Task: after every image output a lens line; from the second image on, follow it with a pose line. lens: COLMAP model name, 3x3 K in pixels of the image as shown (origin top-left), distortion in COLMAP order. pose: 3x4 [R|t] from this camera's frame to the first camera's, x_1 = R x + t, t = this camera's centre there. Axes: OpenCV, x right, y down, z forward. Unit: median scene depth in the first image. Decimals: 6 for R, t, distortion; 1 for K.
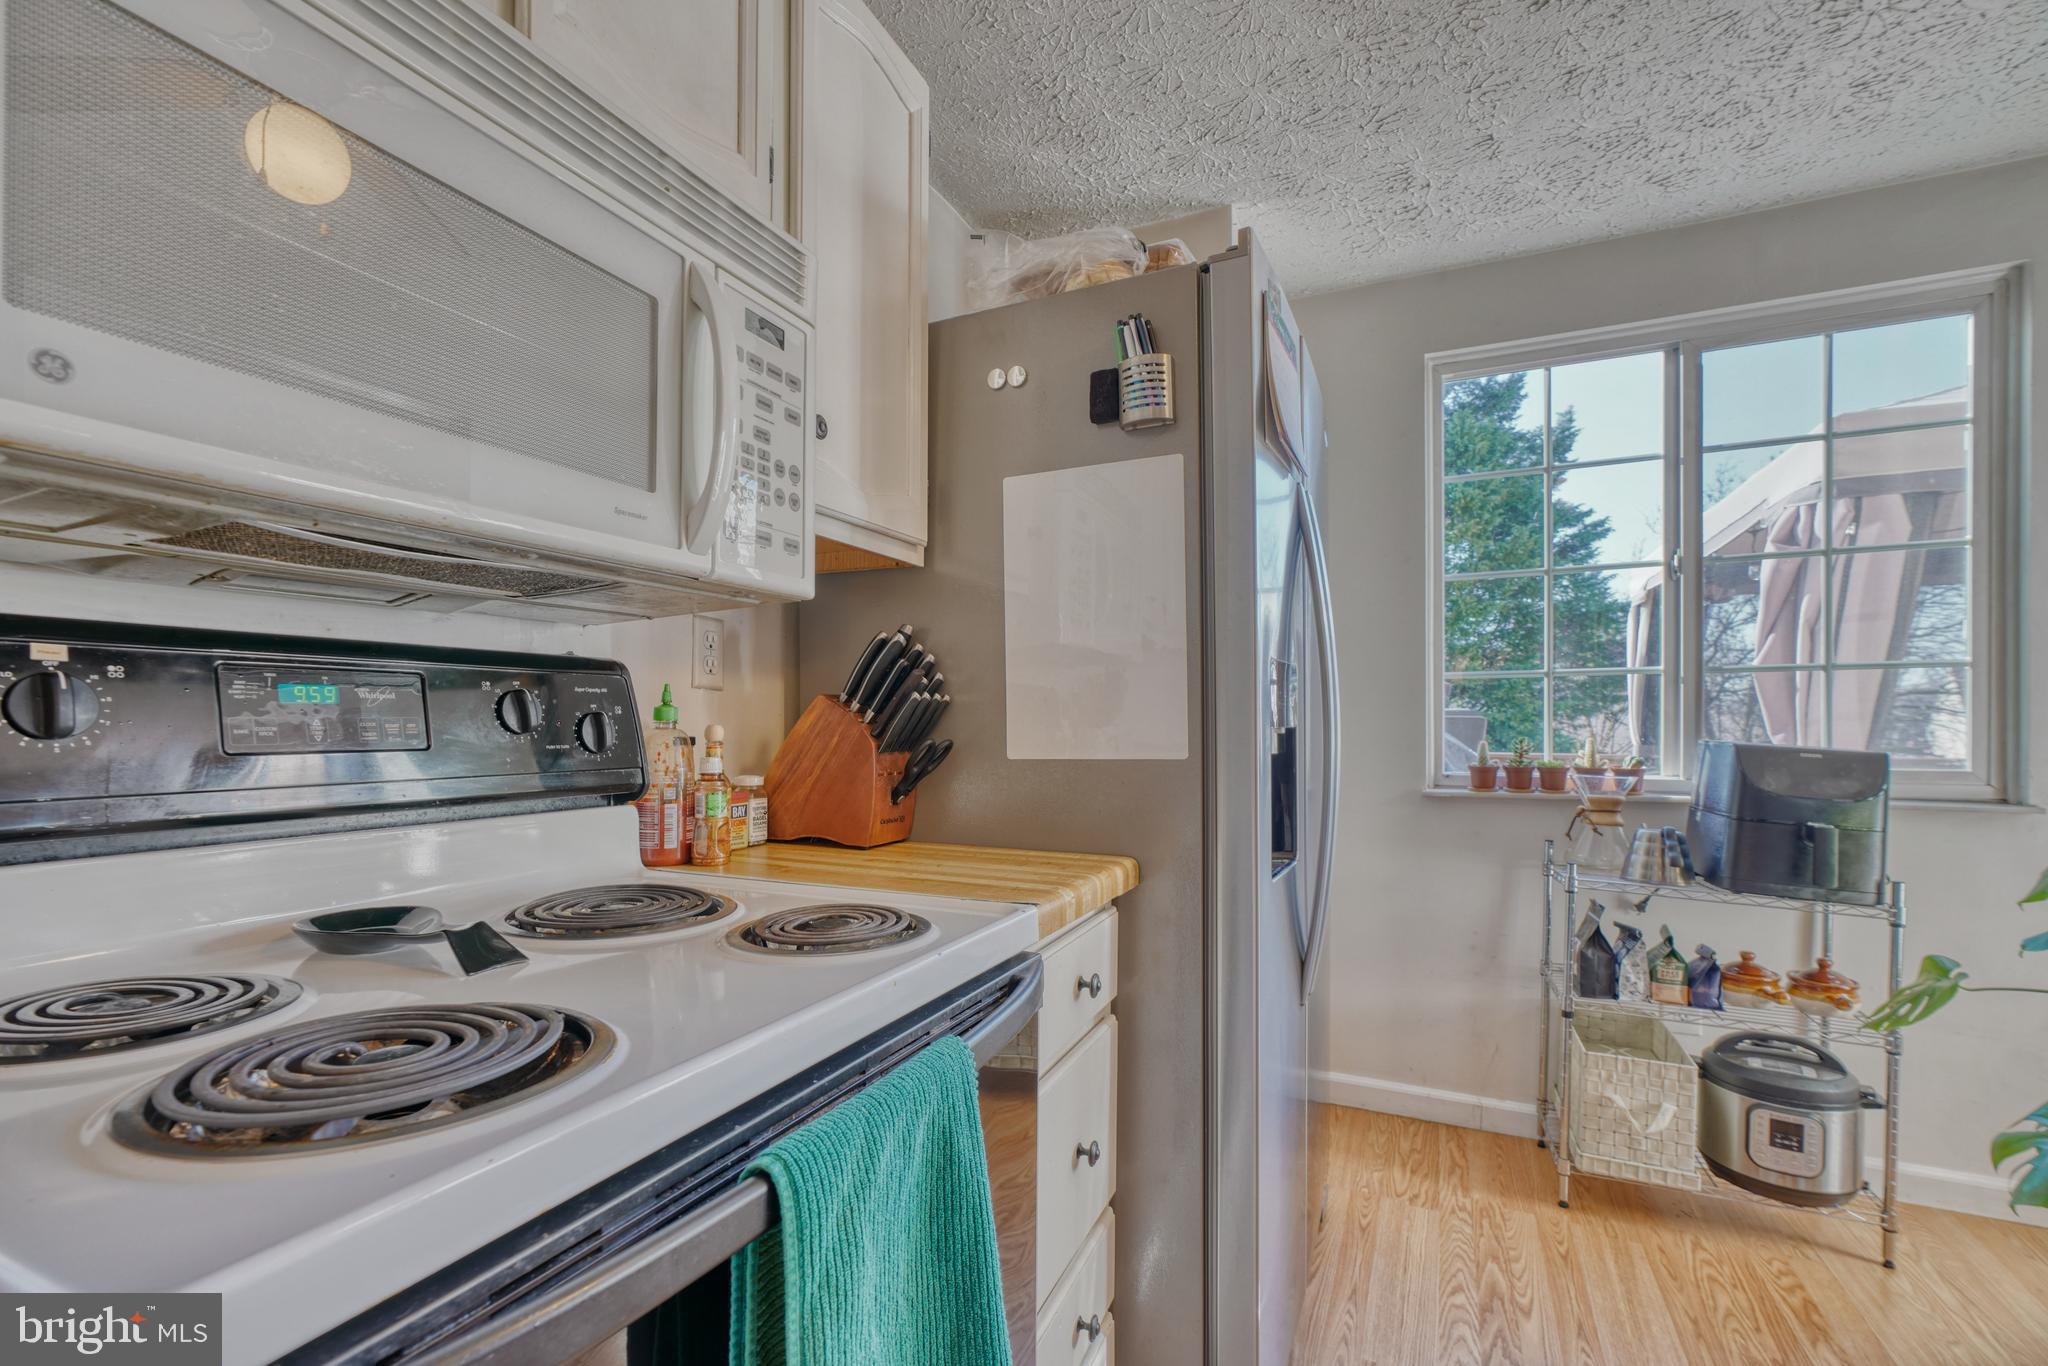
lens RADIAL K [[925.2, 0, 1009.3], [0, 925.2, 720.5], [0, 0, 1]] dist [-0.012721, 0.003913]
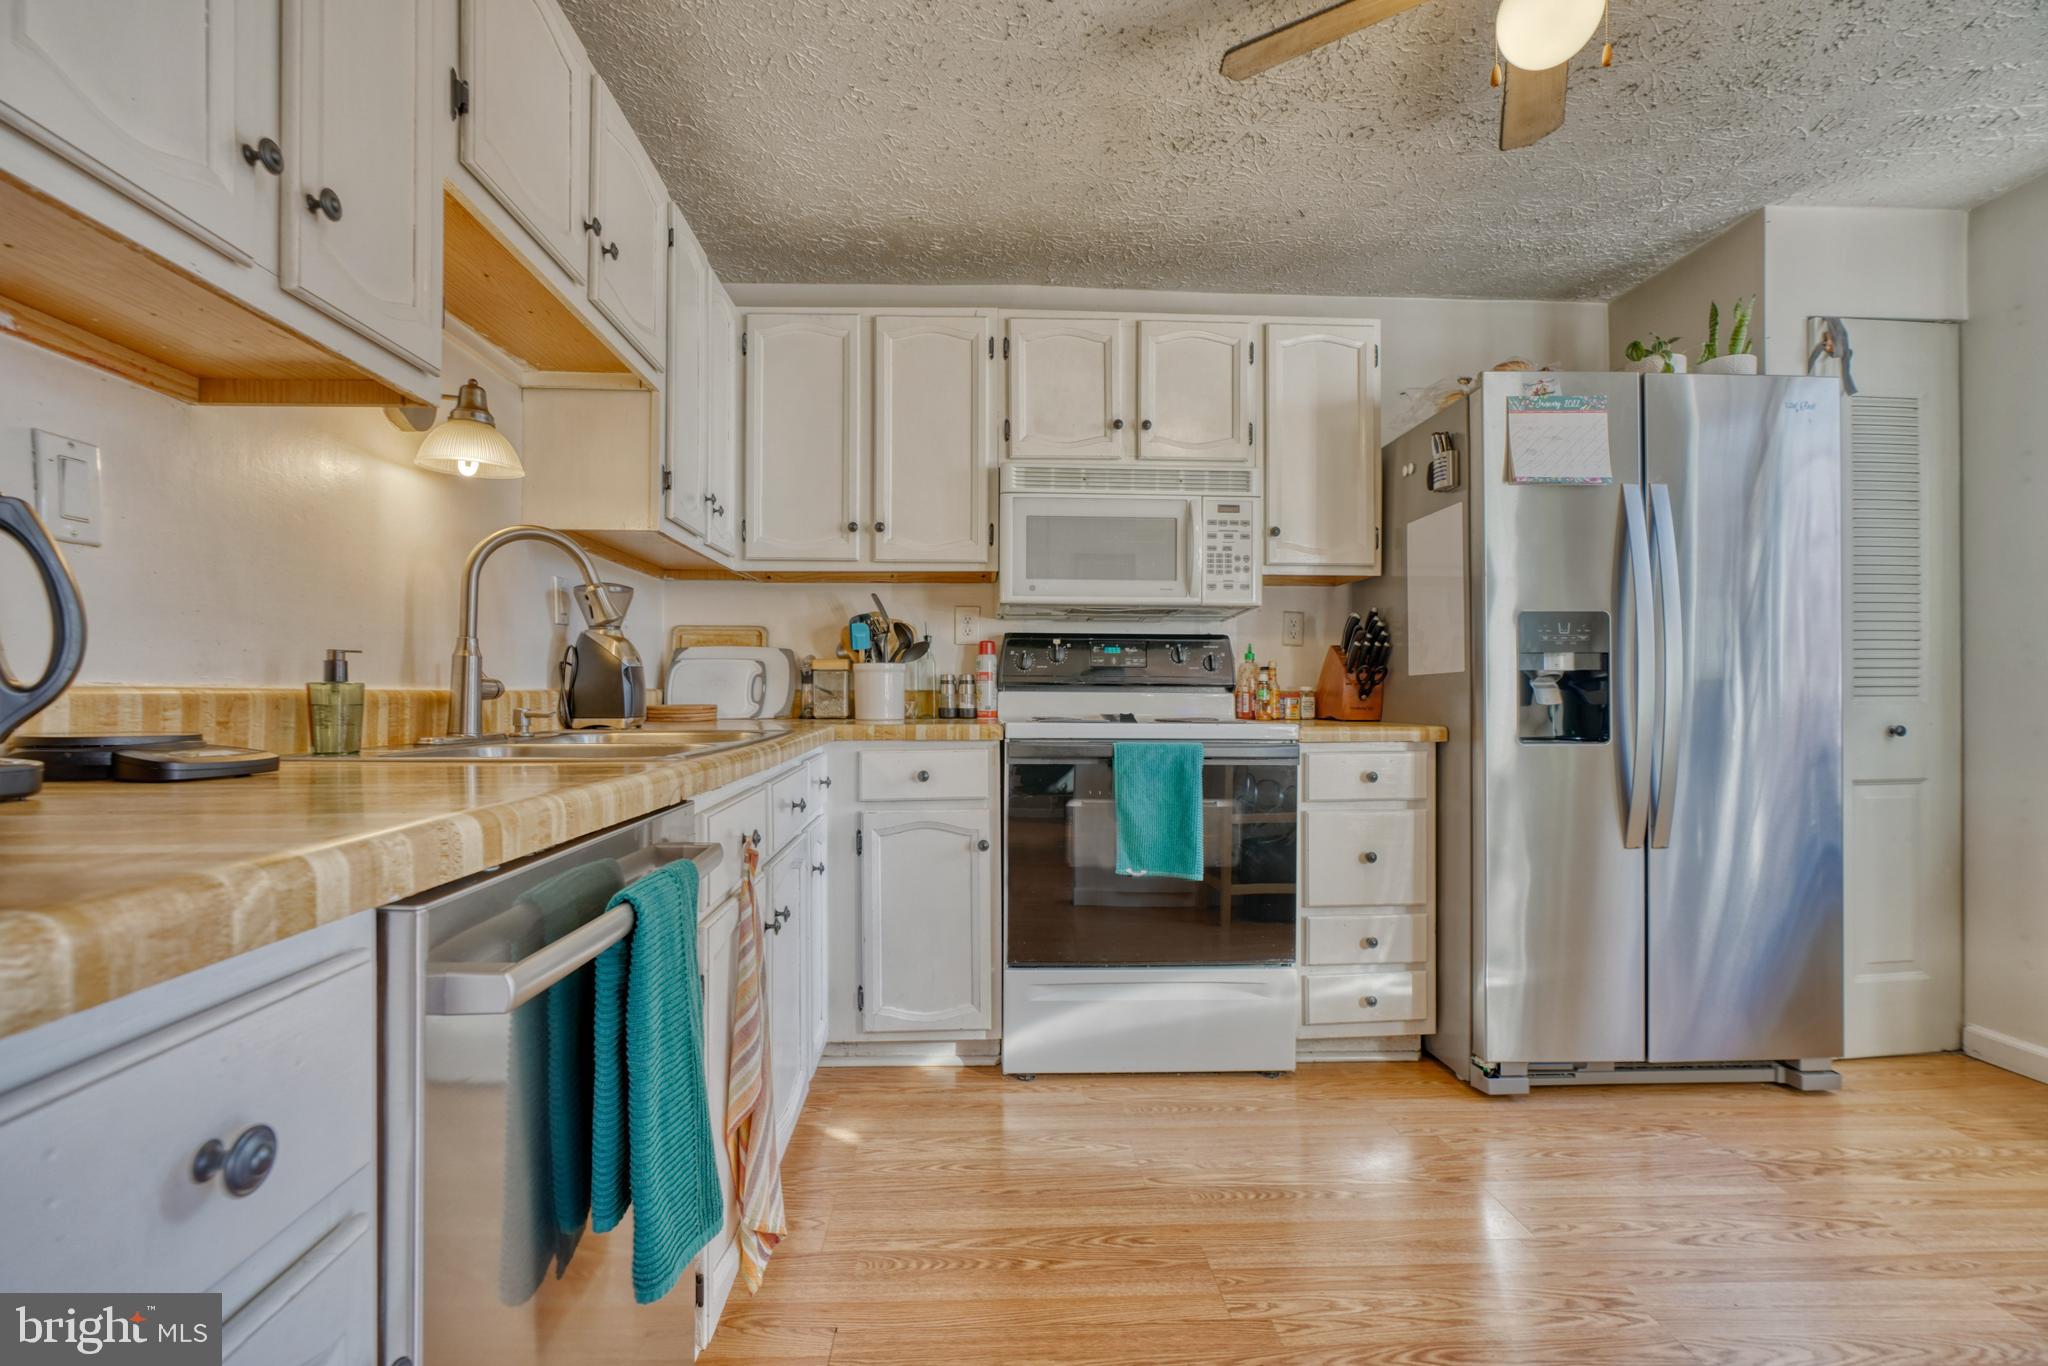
lens RADIAL K [[925.2, 0, 1018.7], [0, 925.2, 690.1], [0, 0, 1]] dist [-0.012721, 0.003913]
pose [[0.468517, -0.004659, -0.883442, 1.757554], [-0.004815, 0.999958, -0.007826, 0.123317], [0.883441, 0.007920, 0.468475, -0.767460]]
